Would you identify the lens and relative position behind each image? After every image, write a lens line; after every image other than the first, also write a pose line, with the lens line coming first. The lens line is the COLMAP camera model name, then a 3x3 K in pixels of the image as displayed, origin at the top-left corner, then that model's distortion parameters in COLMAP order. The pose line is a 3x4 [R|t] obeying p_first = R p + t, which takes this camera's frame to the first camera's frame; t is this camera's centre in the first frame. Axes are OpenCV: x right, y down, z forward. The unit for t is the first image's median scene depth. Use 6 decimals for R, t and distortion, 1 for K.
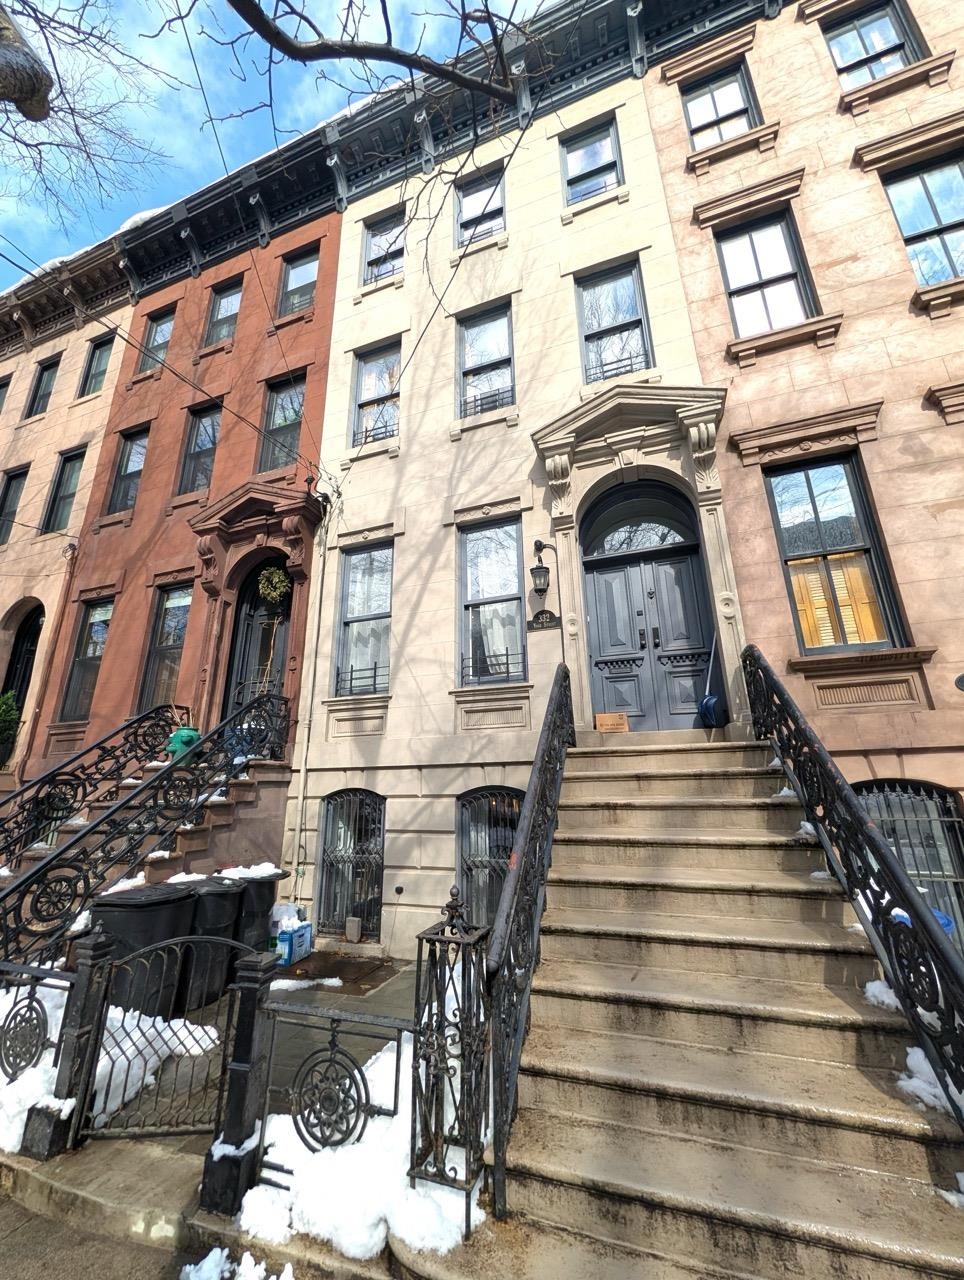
lens RADIAL K [[491.2, 0, 481.2], [0, 491.2, 641.5], [0, 0, 1]] dist [0.000100, 0.000399]
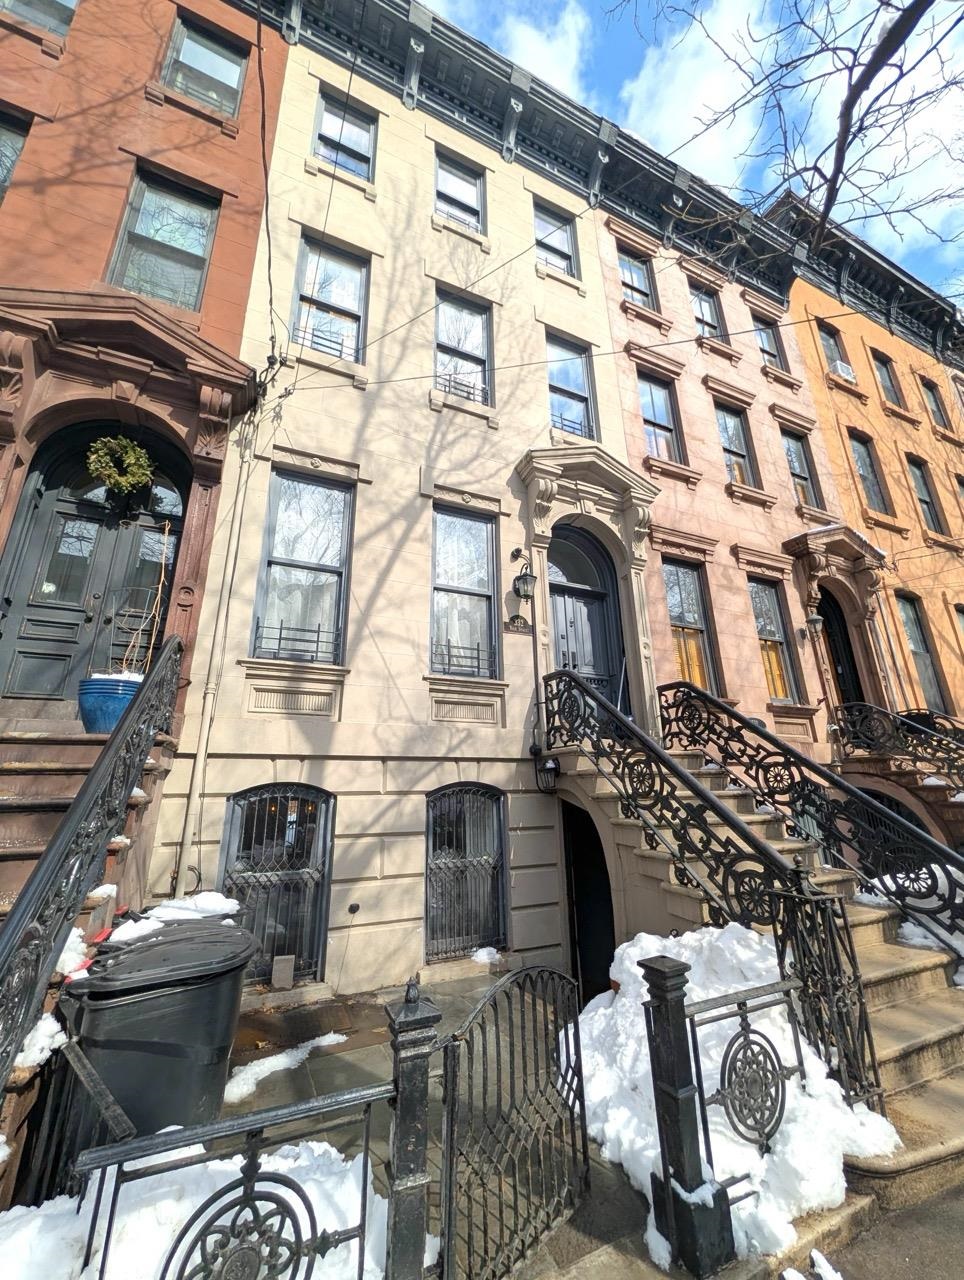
lens RADIAL K [[491.2, 0, 480.4], [0, 491.2, 639.8], [0, 0, 1]] dist [0.000100, 0.000399]
pose [[0.729939, 0.210062, 0.650433, -0.580934], [-0.195654, 0.975999, -0.095636, 0.099865], [-0.654911, -0.057451, 0.753519, 0.252151]]
